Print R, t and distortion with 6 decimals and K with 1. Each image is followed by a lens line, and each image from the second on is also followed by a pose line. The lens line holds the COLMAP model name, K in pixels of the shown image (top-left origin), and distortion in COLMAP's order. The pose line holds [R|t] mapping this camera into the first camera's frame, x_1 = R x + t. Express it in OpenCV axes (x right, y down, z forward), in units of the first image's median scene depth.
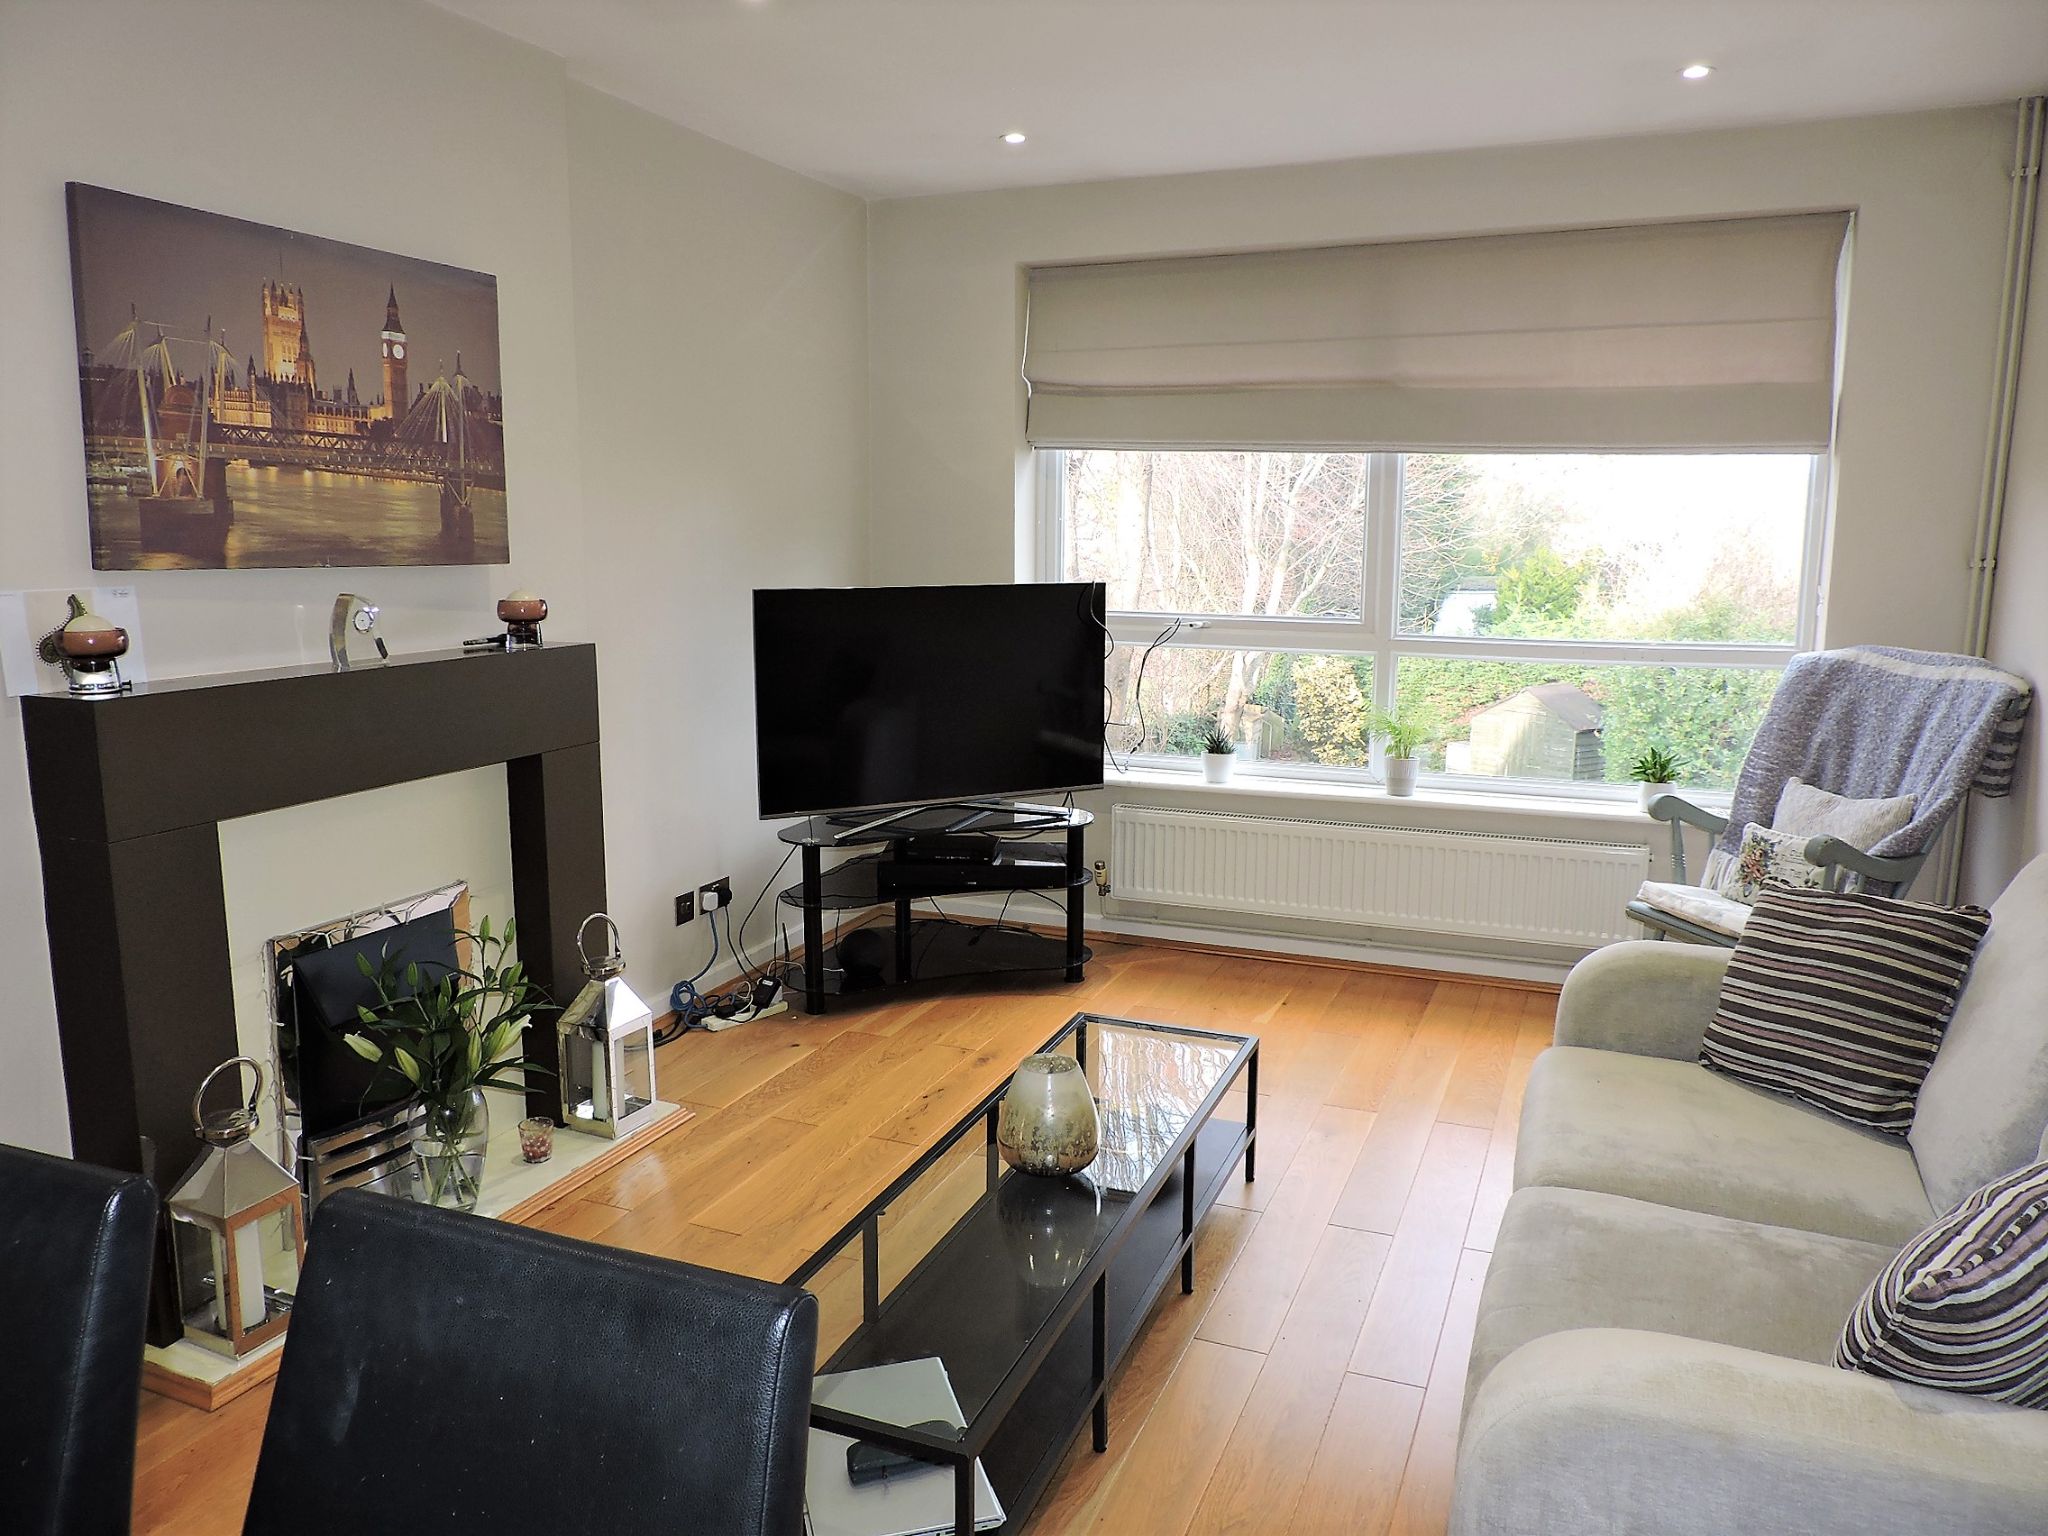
lens RADIAL K [[1407.7, 0, 1024.0], [0, 1407.7, 768.0], [0, 0, 1]] dist [-0.033392, 0.004150]
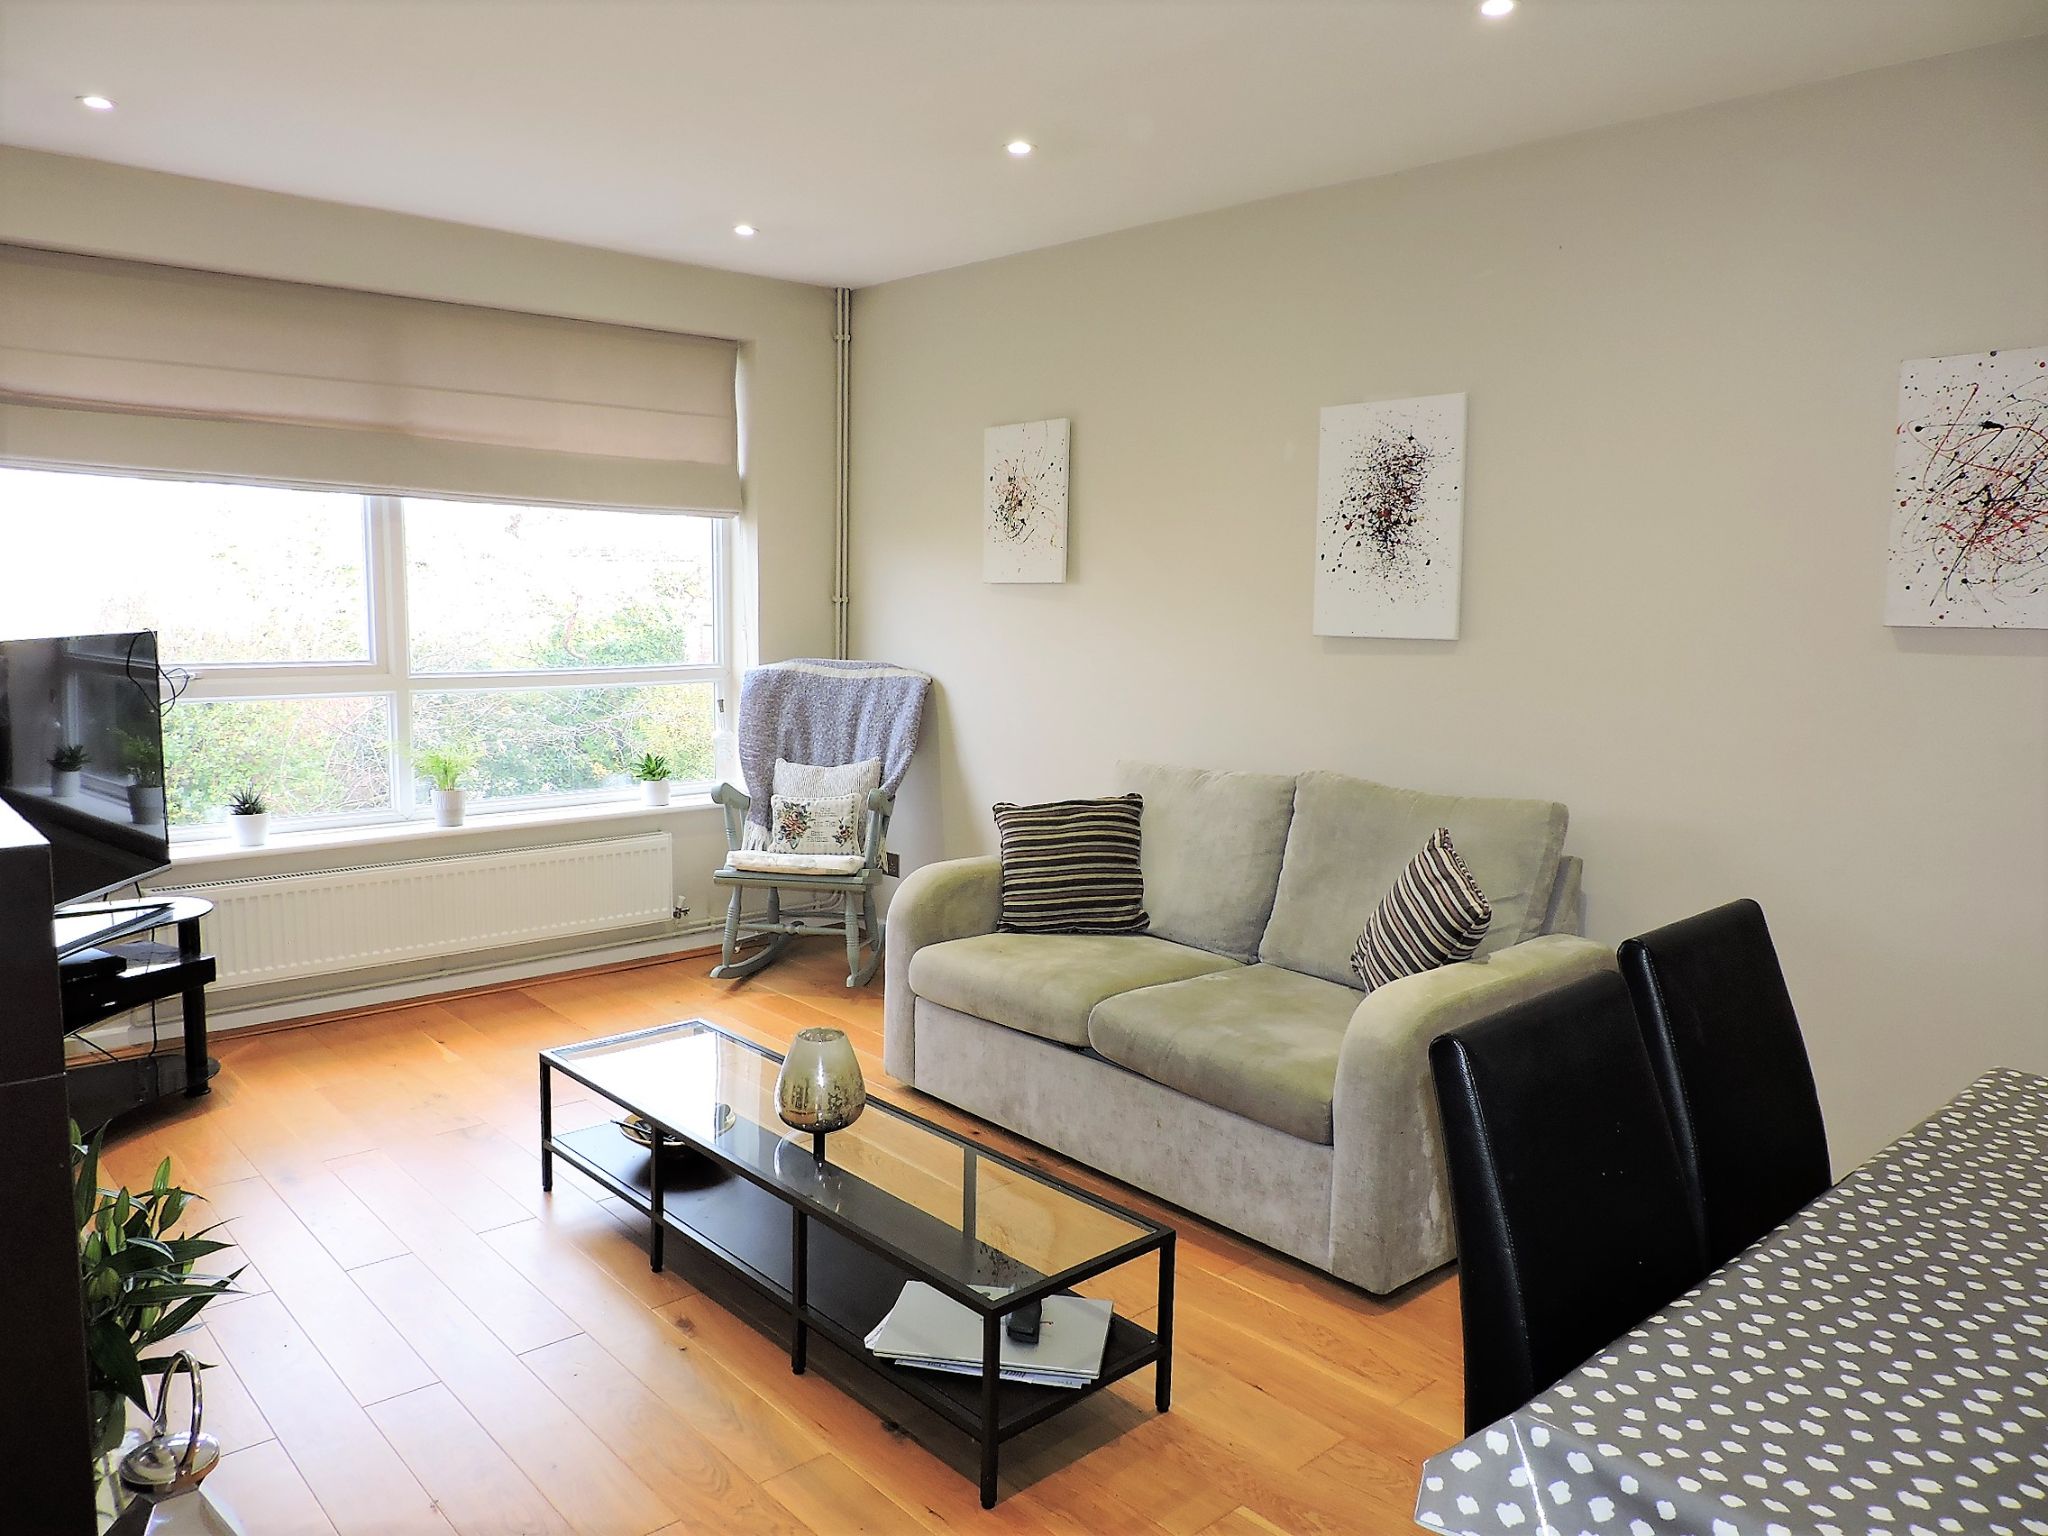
lens RADIAL K [[1407.7, 0, 1024.0], [0, 1407.7, 768.0], [0, 0, 1]] dist [-0.033392, 0.004150]
pose [[0.429584, -0.114707, 0.895712, -0.535473], [0.131241, 0.989299, 0.063748, -0.037500], [-0.893439, 0.090169, 0.440041, 0.177067]]
